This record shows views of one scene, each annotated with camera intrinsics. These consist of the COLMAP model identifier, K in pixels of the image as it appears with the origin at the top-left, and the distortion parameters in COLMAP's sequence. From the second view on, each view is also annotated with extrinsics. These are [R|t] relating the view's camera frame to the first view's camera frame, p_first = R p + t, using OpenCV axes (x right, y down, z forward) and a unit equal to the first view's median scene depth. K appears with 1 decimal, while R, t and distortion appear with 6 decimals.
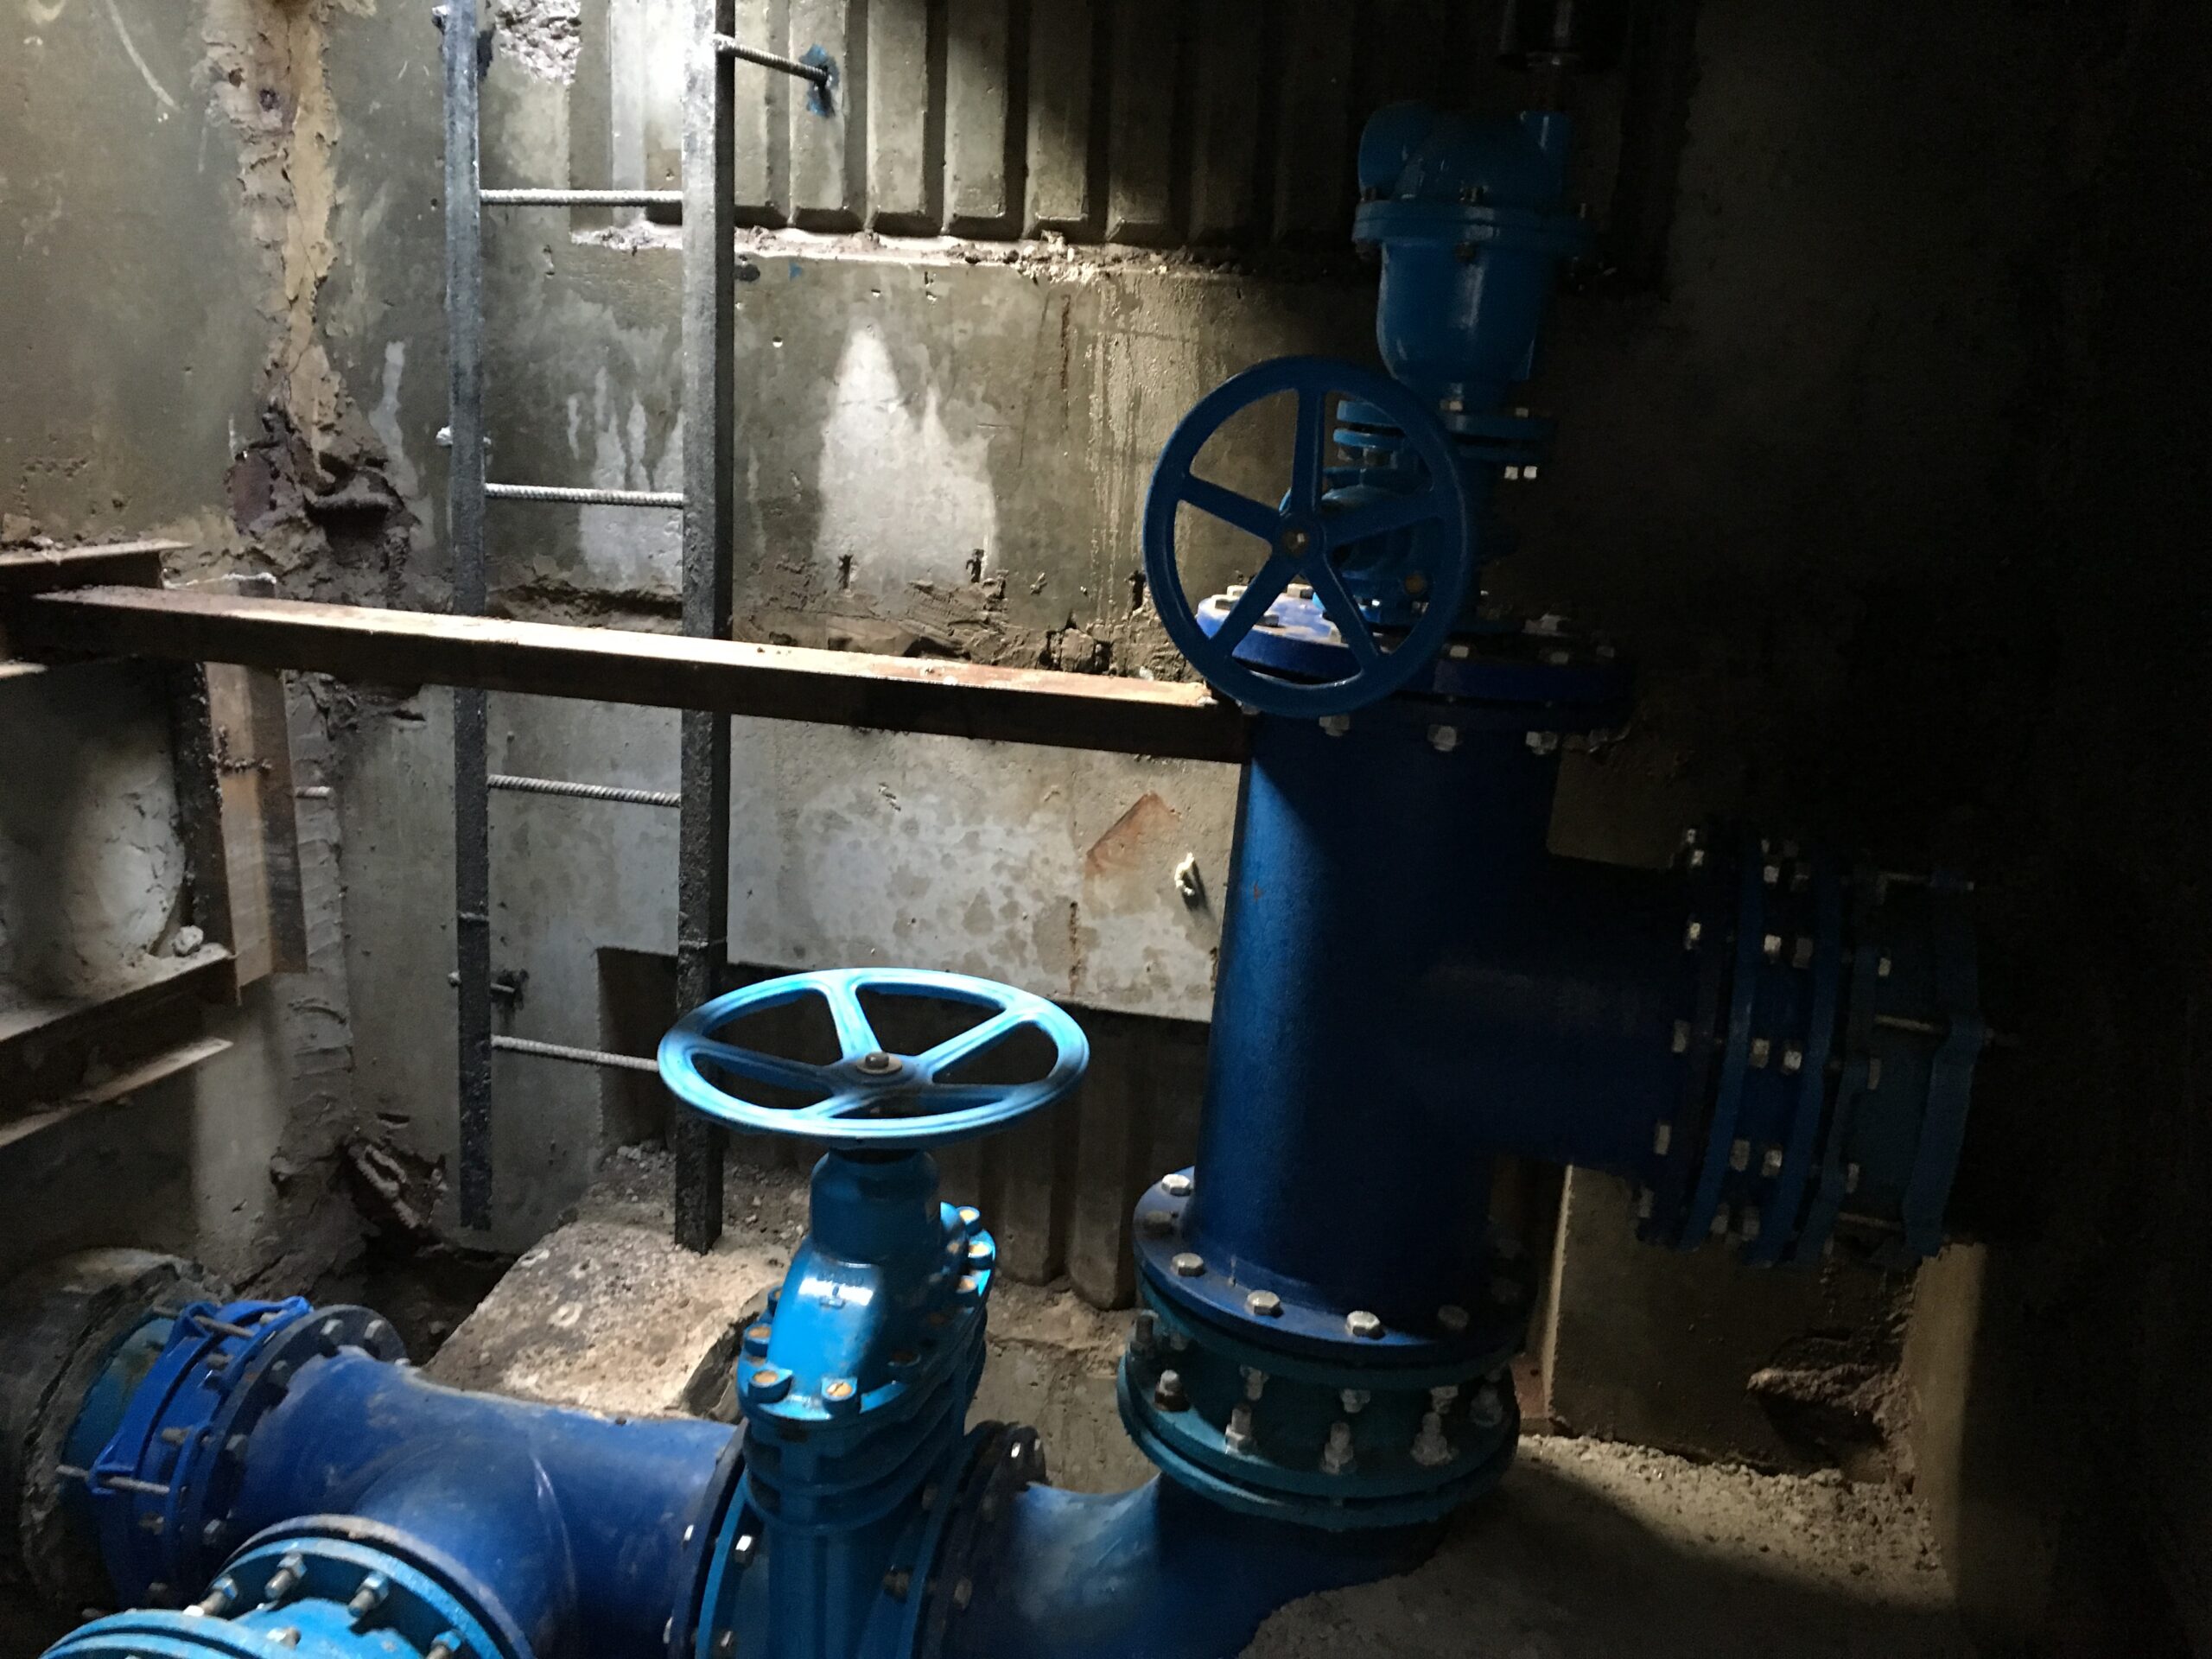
lens RADIAL K [[1885.8, 0, 1095.8], [0, 1885.8, 824.3], [0, 0, 1]] dist [0.090590, -0.128883]
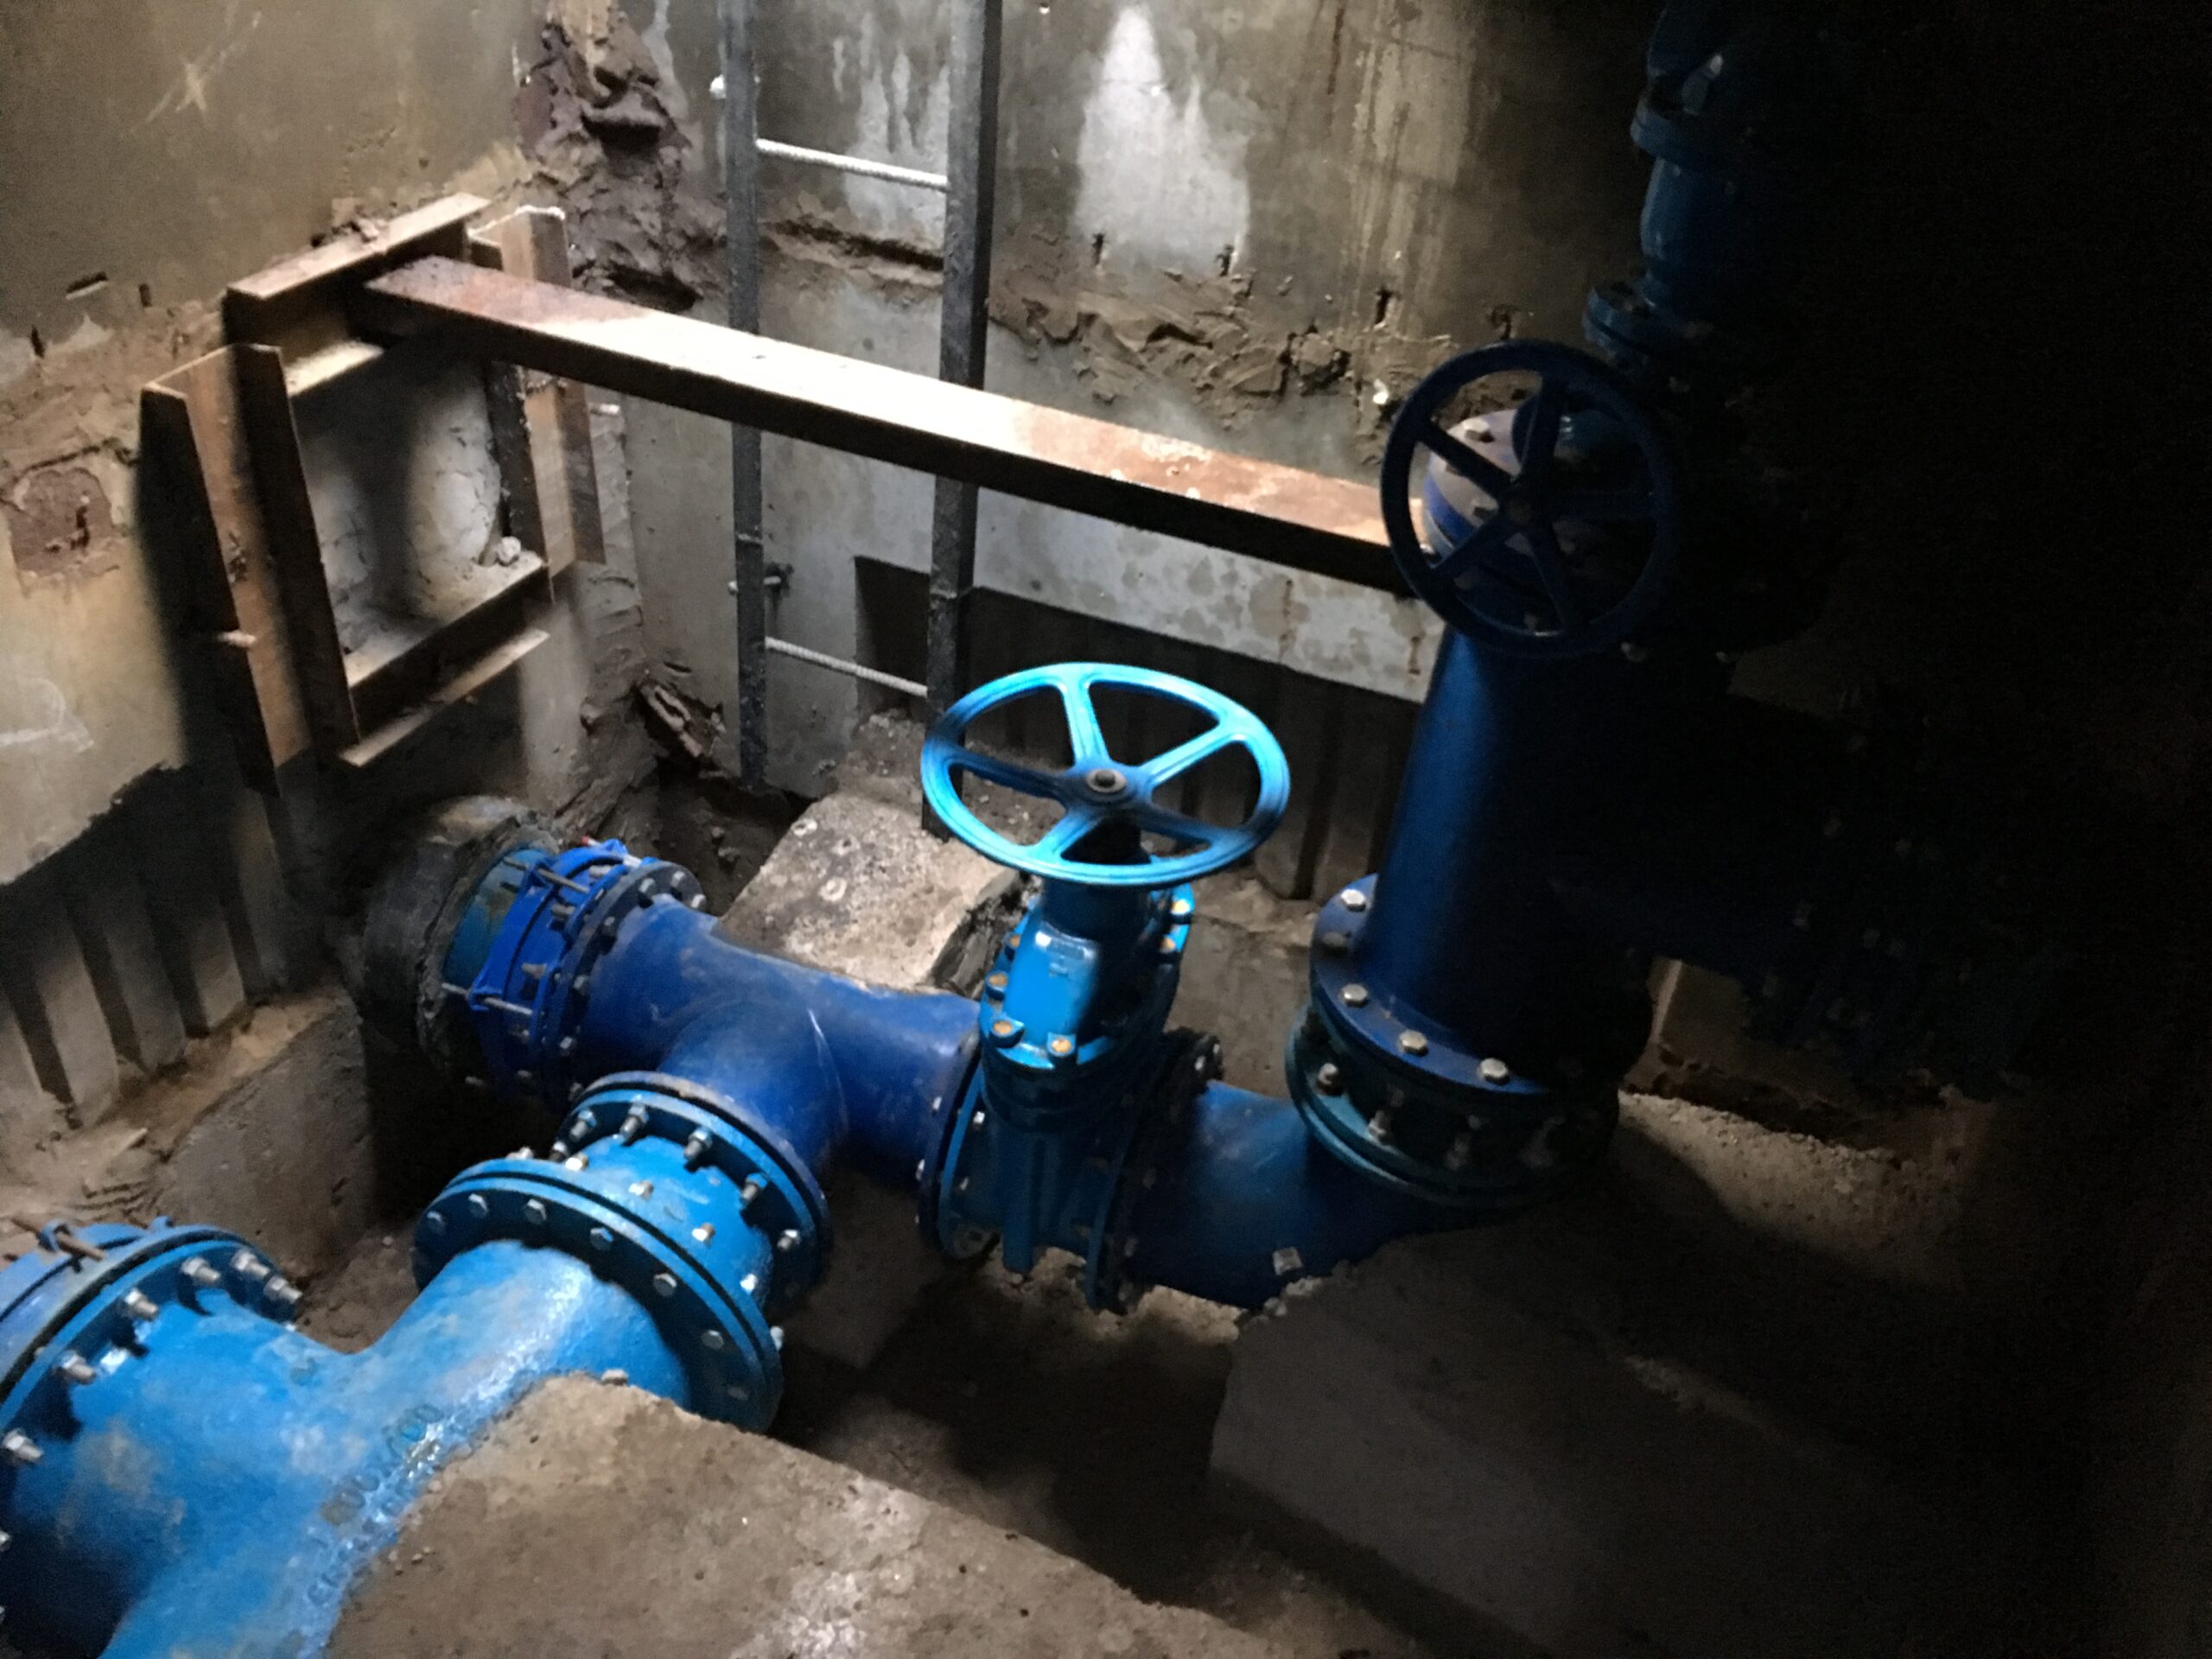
lens RADIAL K [[1885.8, 0, 1095.8], [0, 1885.8, 824.3], [0, 0, 1]] dist [0.090590, -0.128883]
pose [[0.991837, 0.095023, -0.085025, -0.016880], [-0.056644, 0.925755, 0.373858, -0.234814], [0.114237, -0.365990, 0.923581, -0.065195]]
